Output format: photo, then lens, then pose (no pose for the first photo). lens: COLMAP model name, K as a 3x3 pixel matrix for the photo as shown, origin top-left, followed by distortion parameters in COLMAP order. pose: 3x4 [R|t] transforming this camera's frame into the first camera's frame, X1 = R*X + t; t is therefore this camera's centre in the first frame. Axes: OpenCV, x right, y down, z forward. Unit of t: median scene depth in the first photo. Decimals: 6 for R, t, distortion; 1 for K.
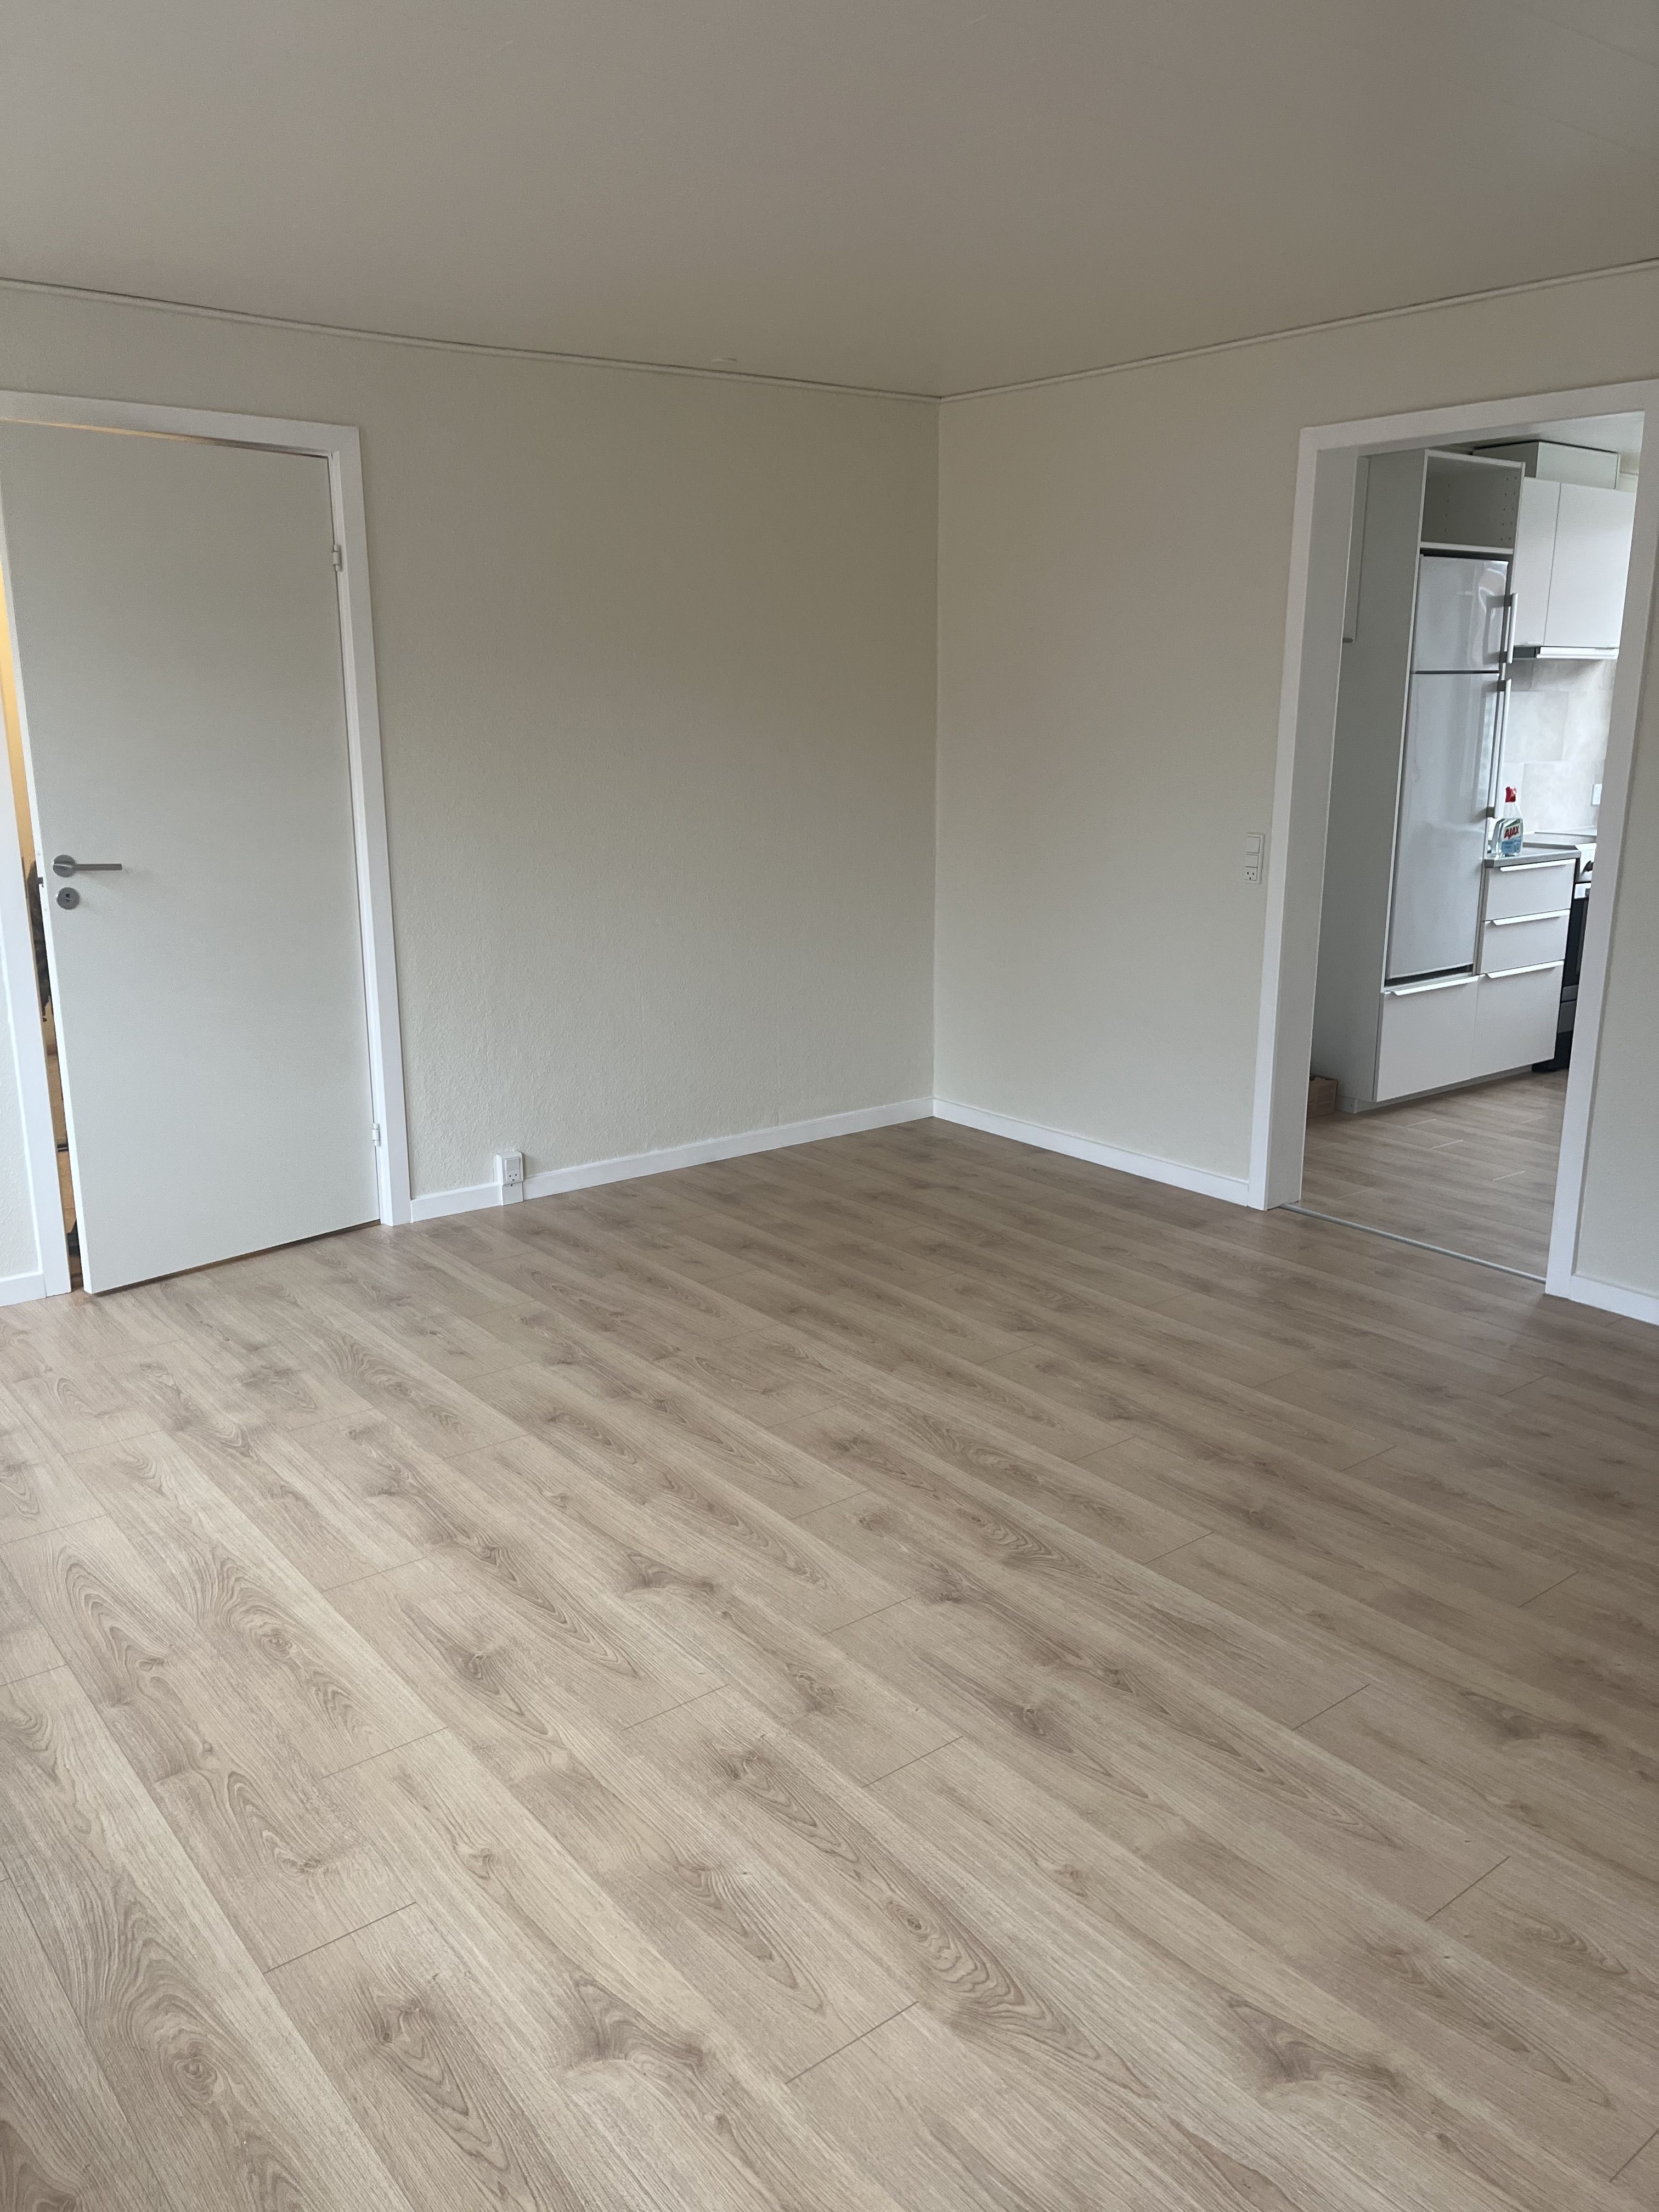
lens RADIAL K [[1714.5, 0, 822.1], [0, 1714.5, 1104.3], [0, 0, 1]] dist [0.061455, -0.080610]
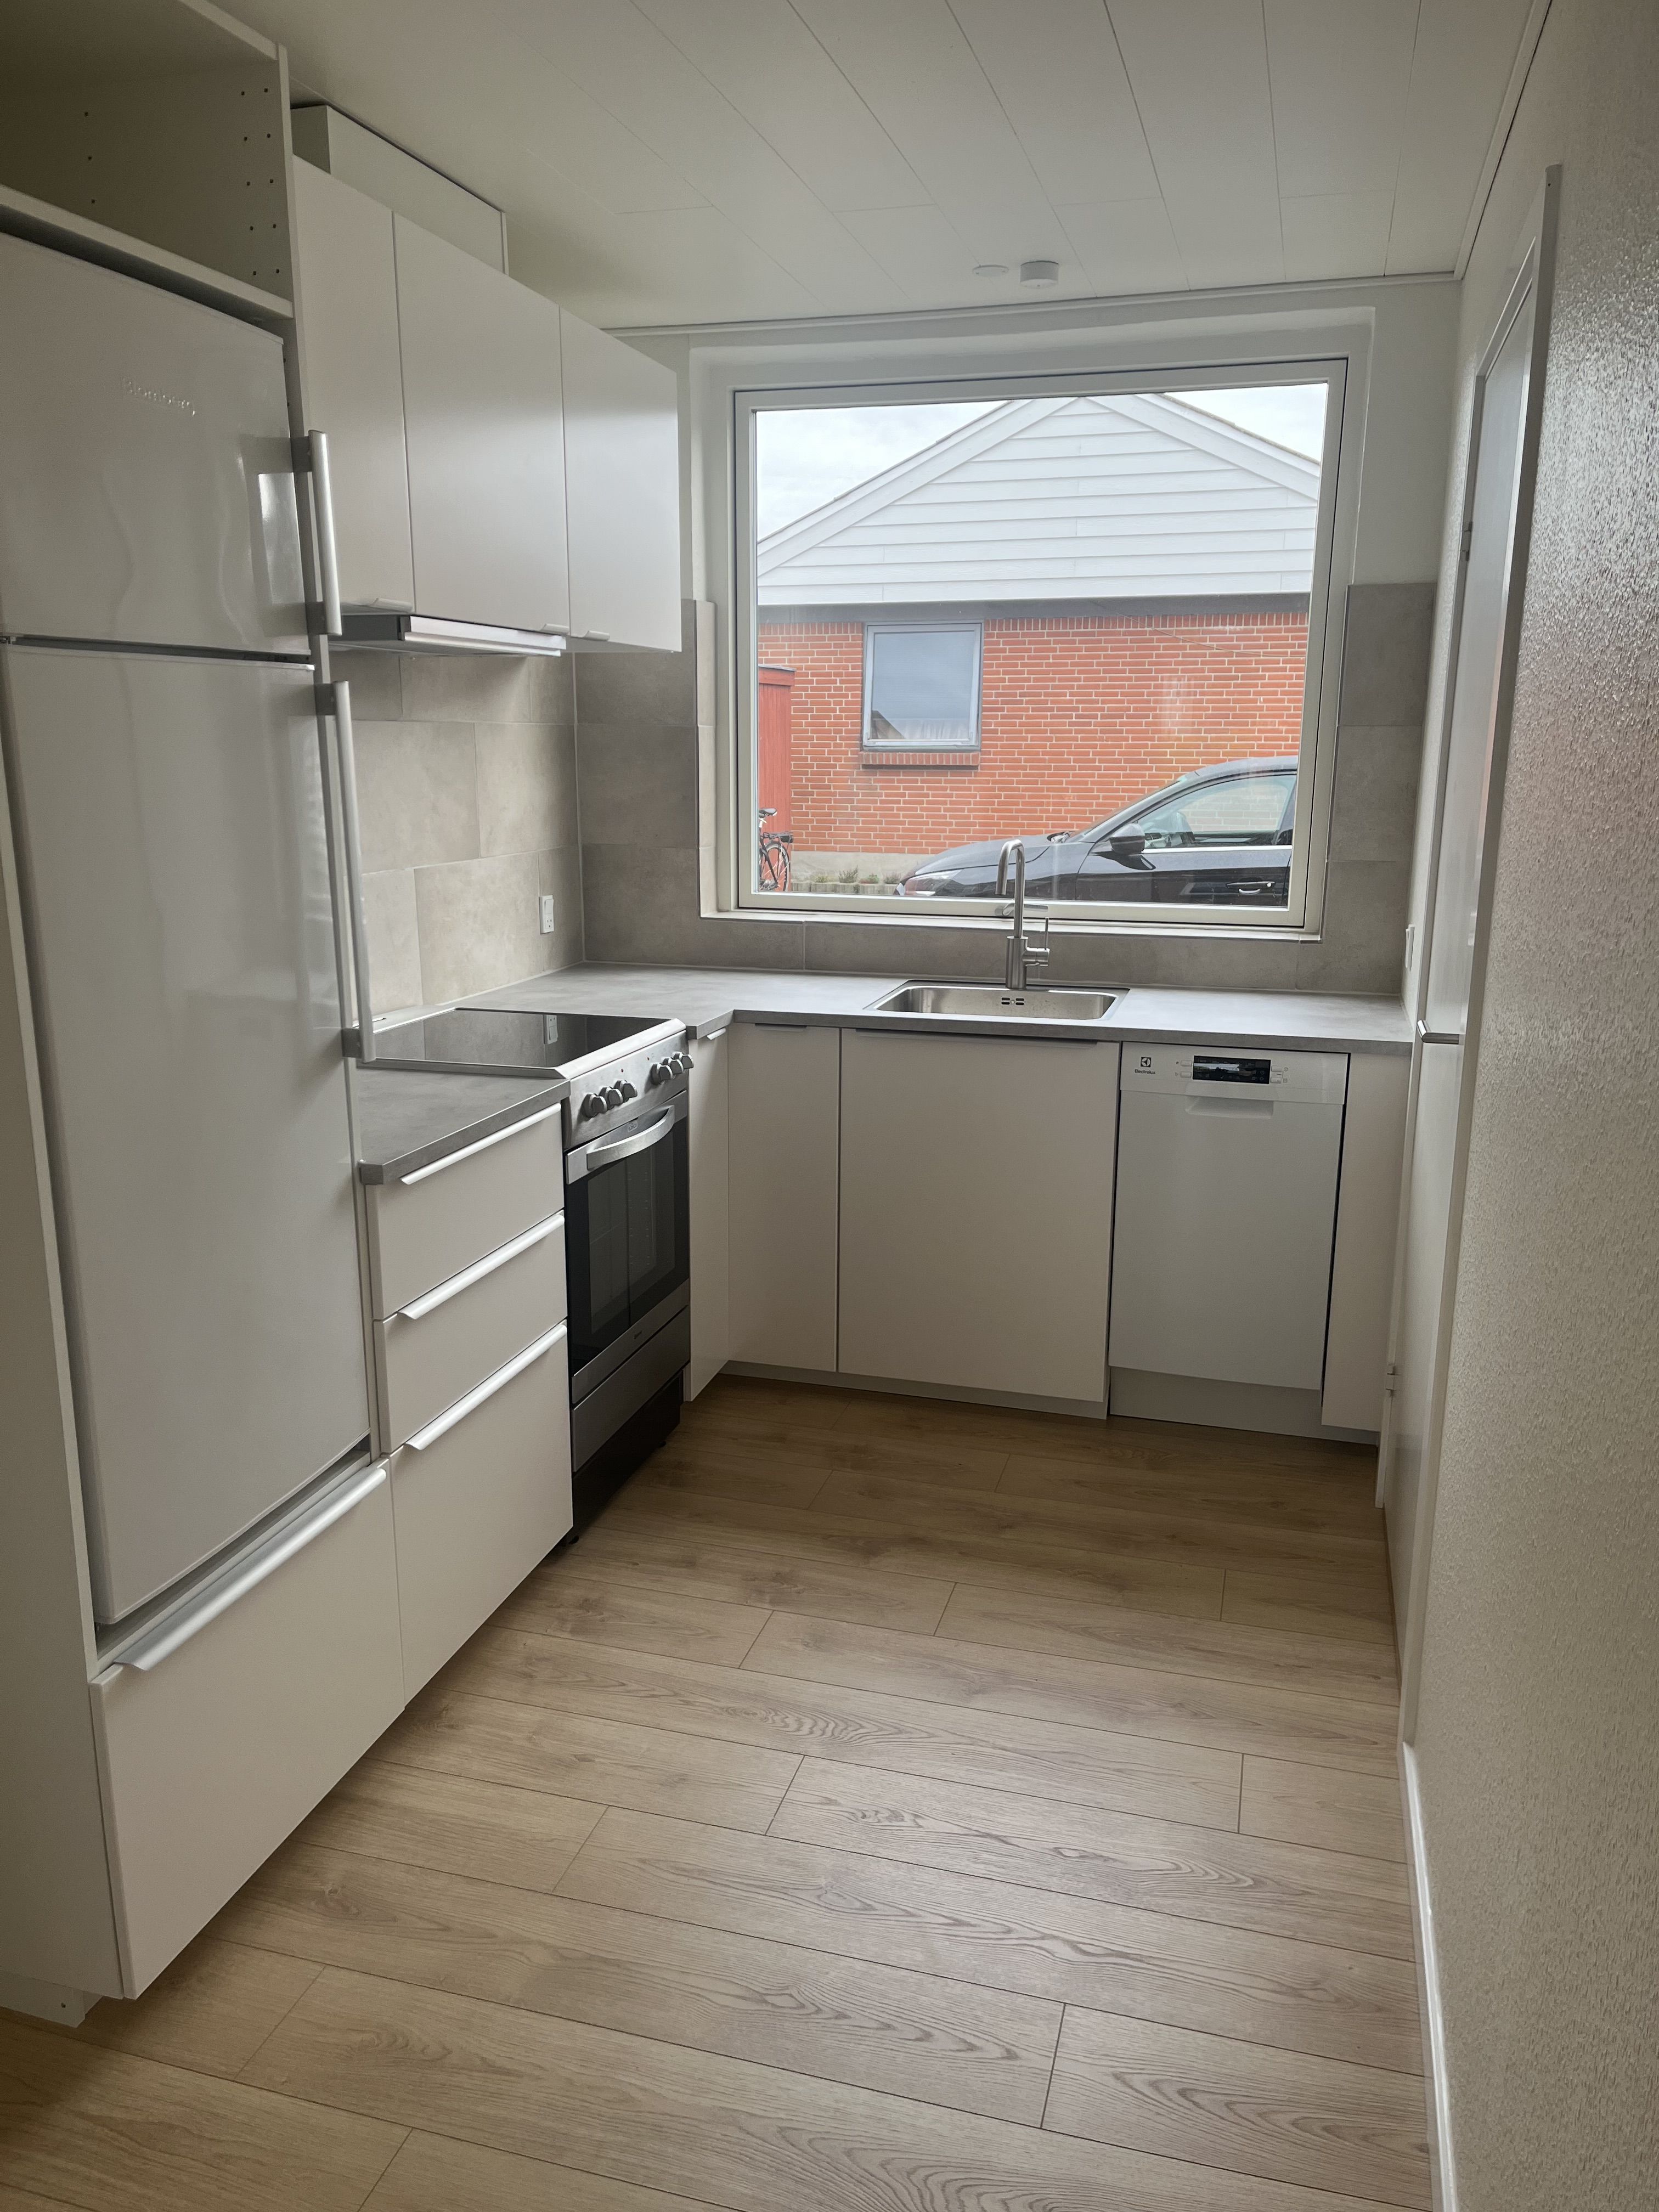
lens RADIAL K [[1714.5, 0, 840.0], [0, 1714.5, 1112.5], [0, 0, 1]] dist [0.061455, -0.080610]
pose [[0.811717, -0.131387, 0.569081, 0.257341], [0.142644, 0.989459, 0.024981, -0.146423], [-0.566365, 0.060899, 0.821902, 0.633088]]
